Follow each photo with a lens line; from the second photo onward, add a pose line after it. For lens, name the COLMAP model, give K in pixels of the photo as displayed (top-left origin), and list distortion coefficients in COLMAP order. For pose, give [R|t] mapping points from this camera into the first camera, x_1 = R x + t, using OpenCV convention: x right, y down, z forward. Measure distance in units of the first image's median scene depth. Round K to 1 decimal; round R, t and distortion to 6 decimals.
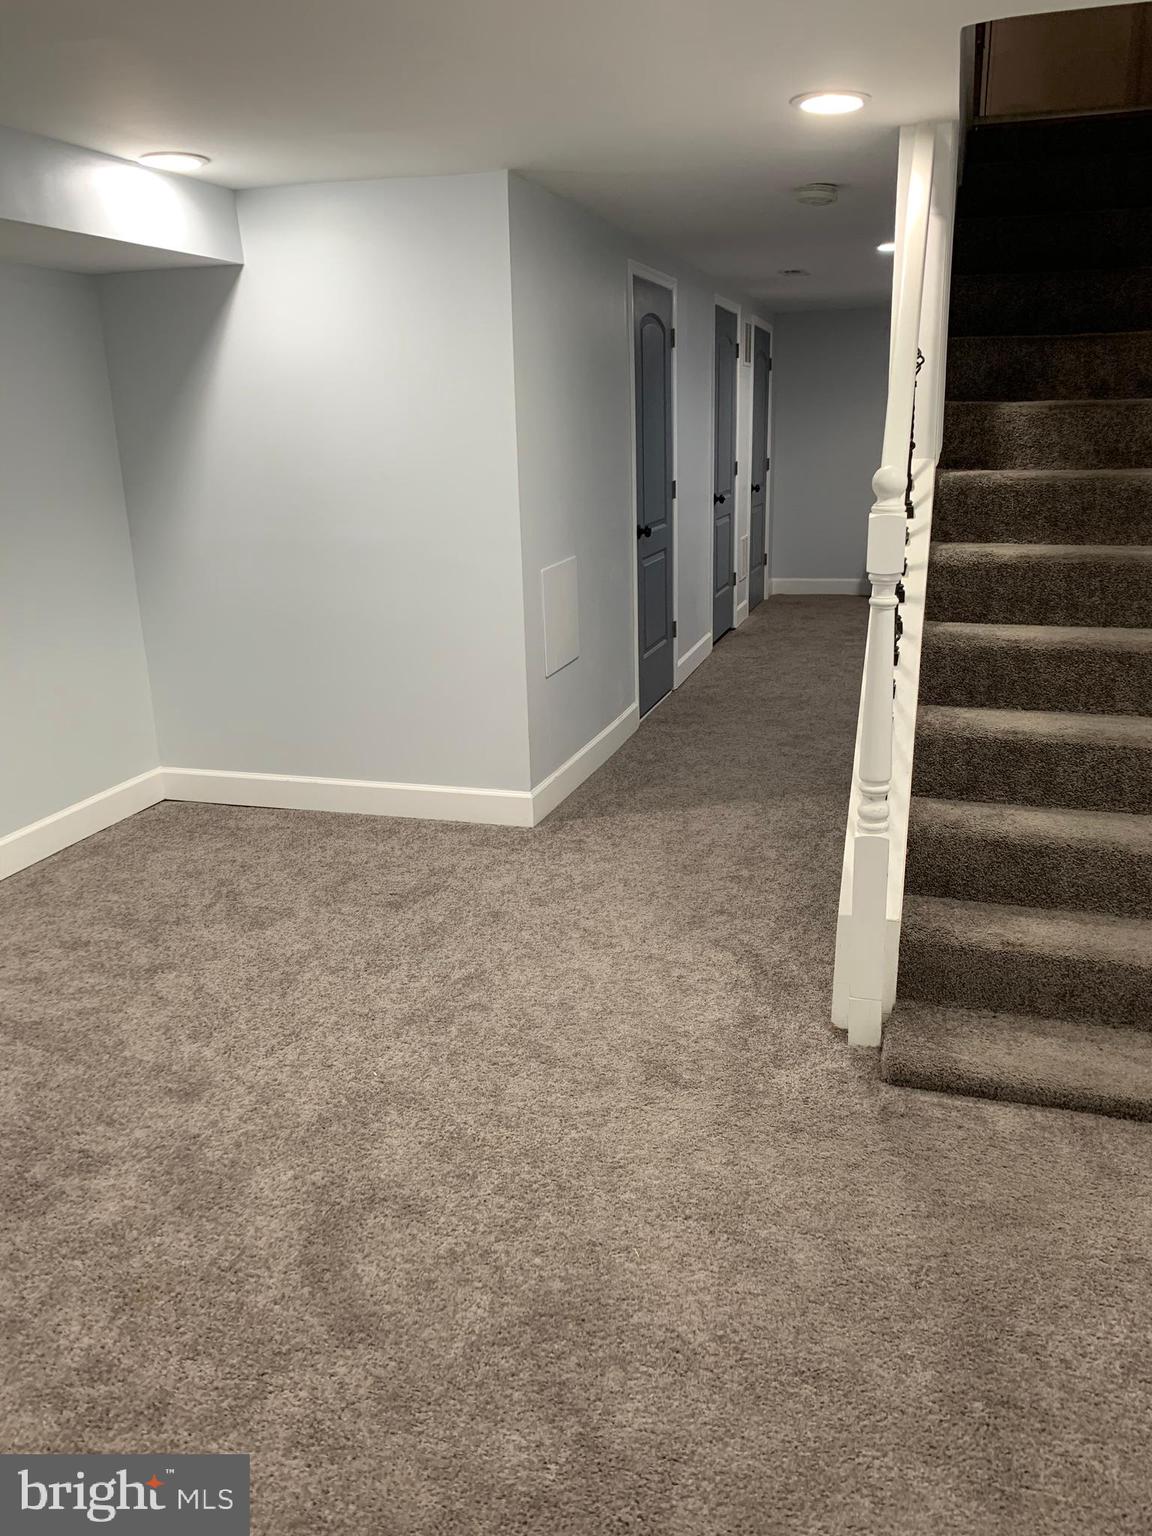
lens RADIAL K [[1177.5, 0, 576.0], [0, 1177.5, 768.0], [0, 0, 1]] dist [0.087190, -0.181505]
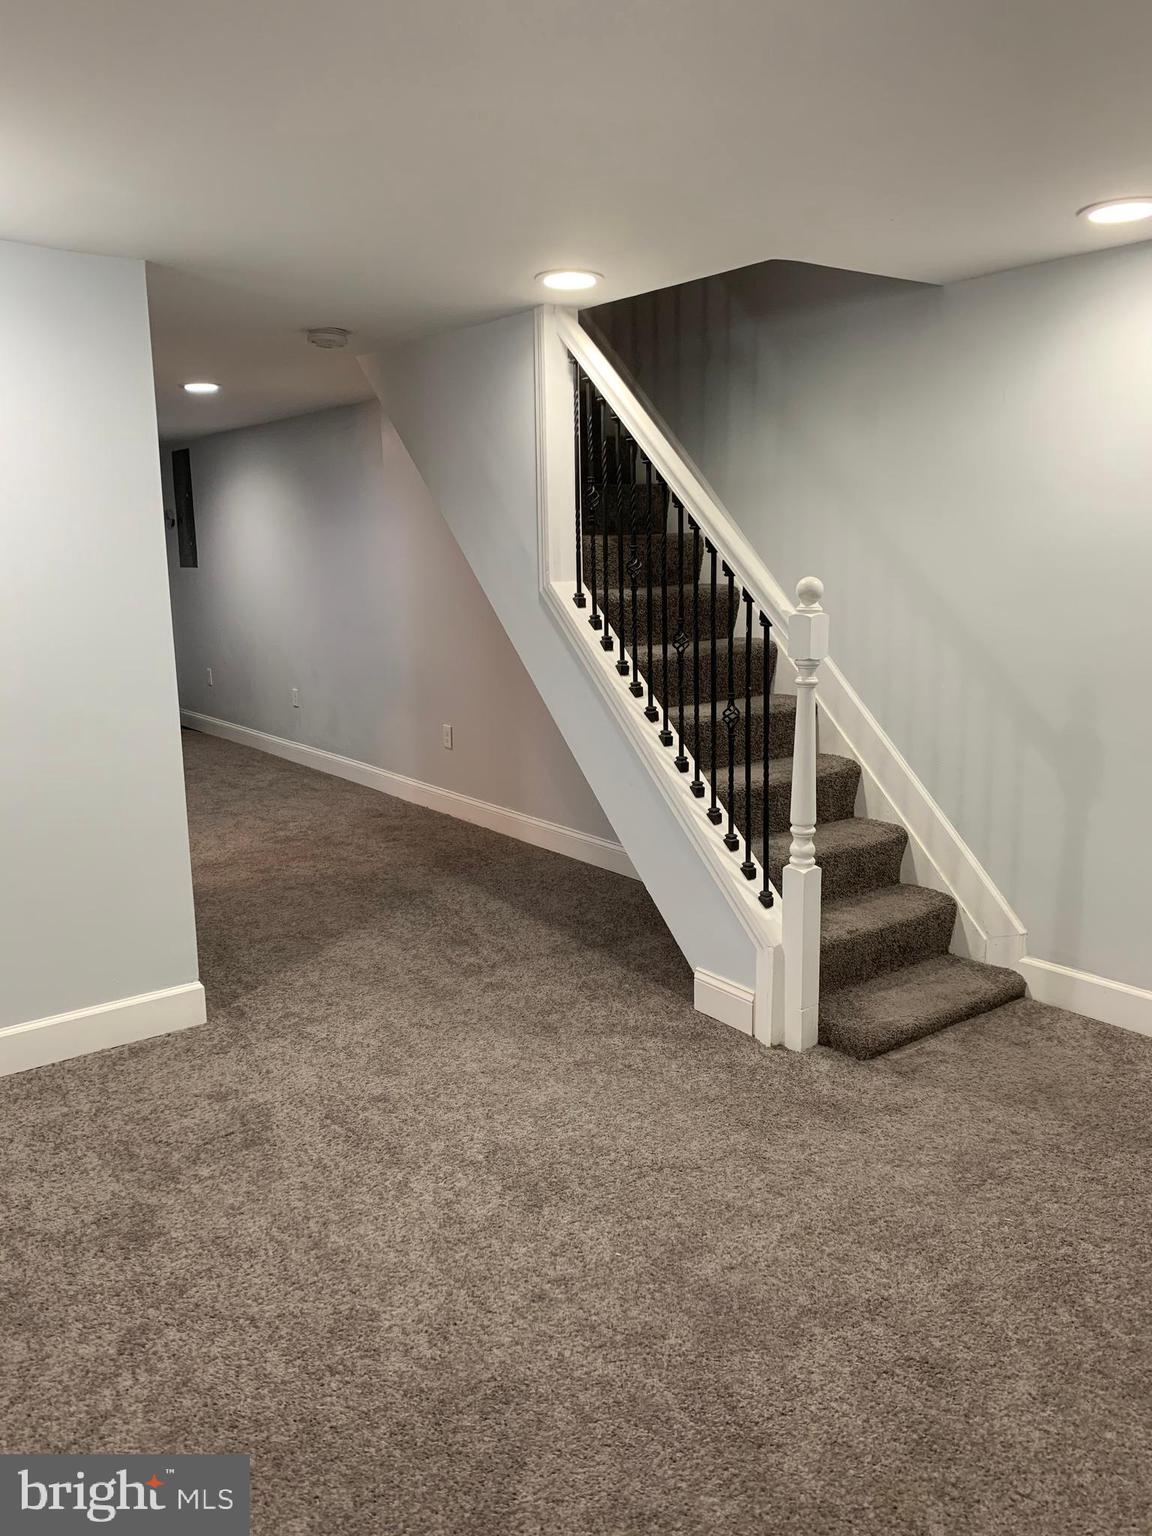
lens RADIAL K [[1177.5, 0, 576.0], [0, 1177.5, 768.0], [0, 0, 1]] dist [0.087190, -0.181505]
pose [[0.578178, -0.144429, 0.803026, -0.635440], [0.233669, 0.972294, 0.006632, -0.082101], [-0.781735, 0.183807, 0.595907, 0.318051]]
